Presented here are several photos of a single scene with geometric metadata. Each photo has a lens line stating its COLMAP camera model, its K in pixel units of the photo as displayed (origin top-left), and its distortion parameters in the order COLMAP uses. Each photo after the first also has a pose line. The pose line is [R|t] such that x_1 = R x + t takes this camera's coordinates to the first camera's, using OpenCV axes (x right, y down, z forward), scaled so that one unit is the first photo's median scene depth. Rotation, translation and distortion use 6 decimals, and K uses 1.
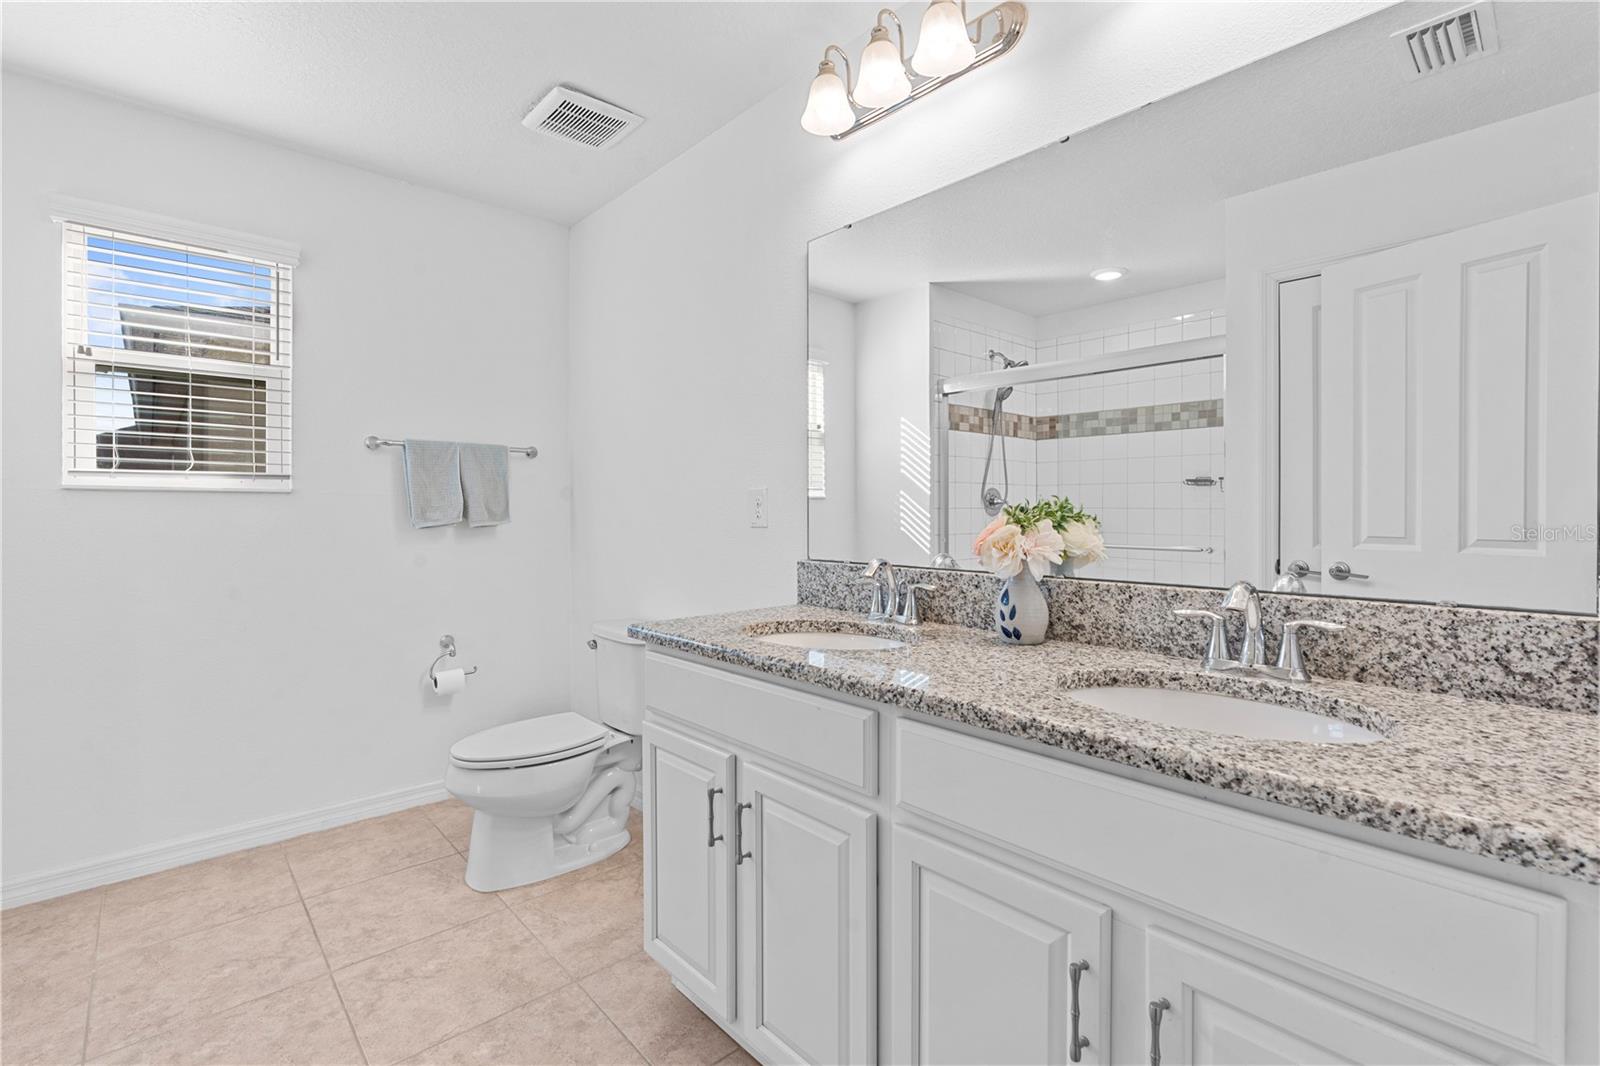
lens RADIAL K [[729.2, 0, 804.0], [0, 729.2, 510.6], [0, 0, 1]] dist [0.014069, -0.000380]
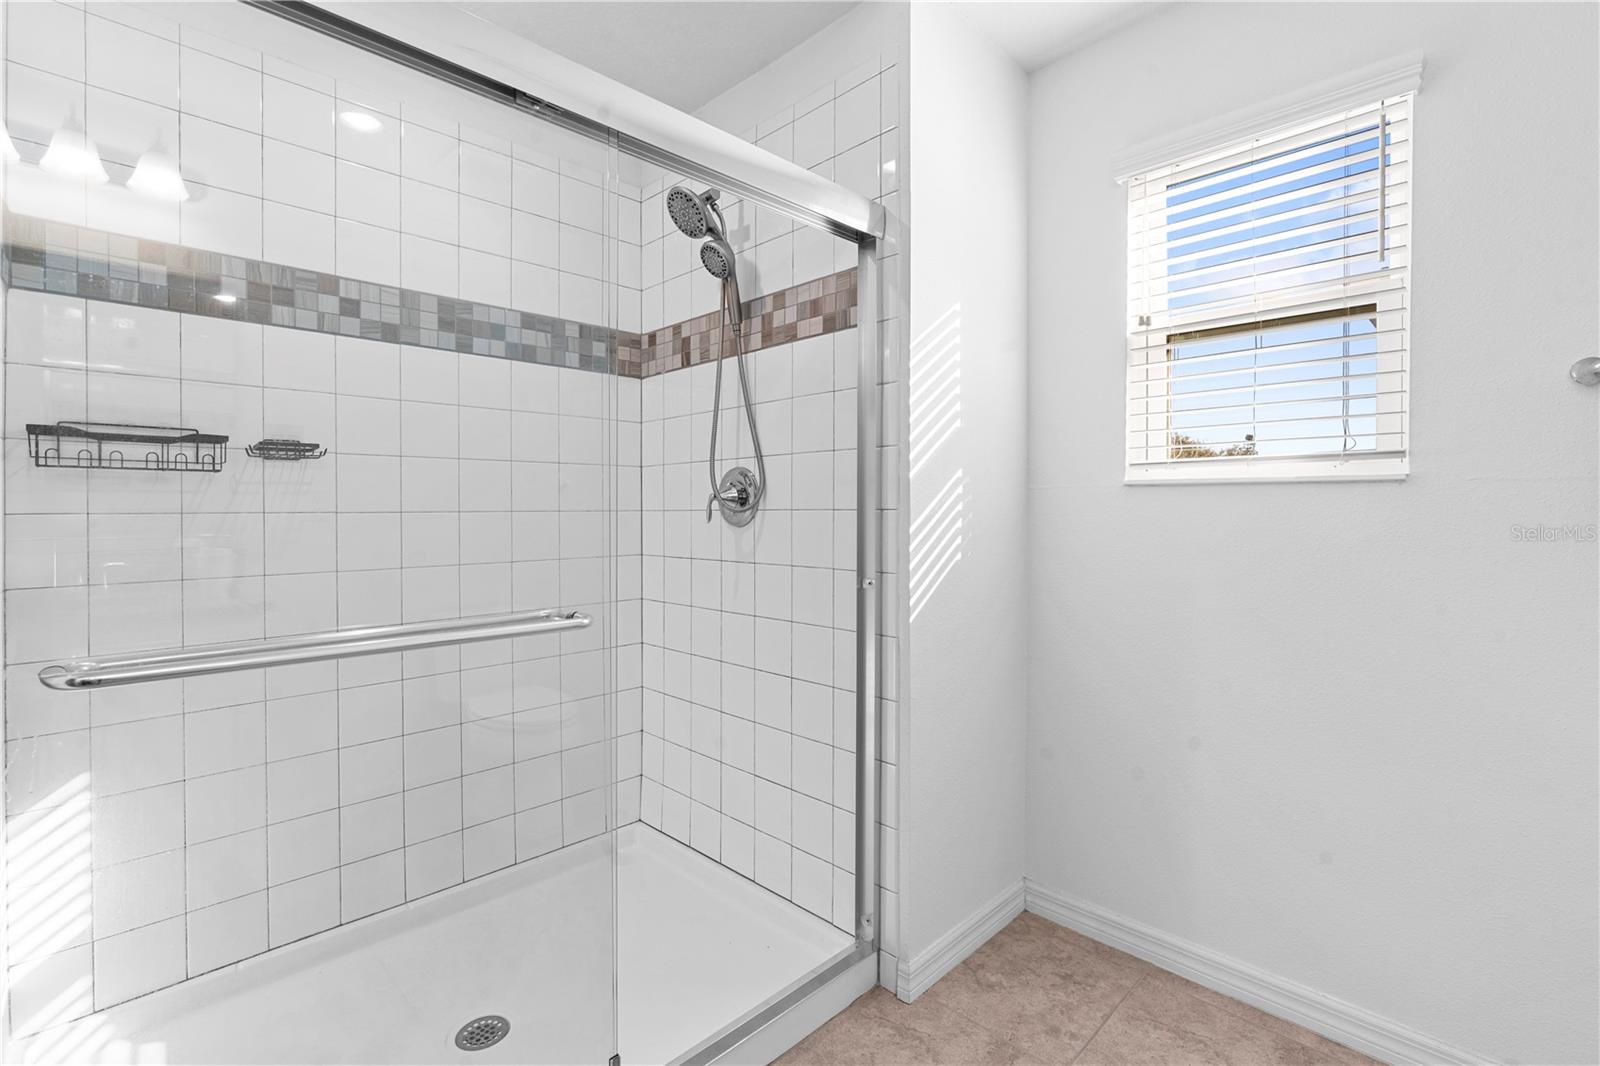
lens RADIAL K [[729.2, 0, 804.0], [0, 729.2, 510.6], [0, 0, 1]] dist [0.014069, -0.000380]
pose [[0.048997, 0.007933, -0.998767, -0.149518], [0.000109, 0.999968, 0.007948, -0.004925], [0.998799, -0.000499, 0.048995, 0.566529]]
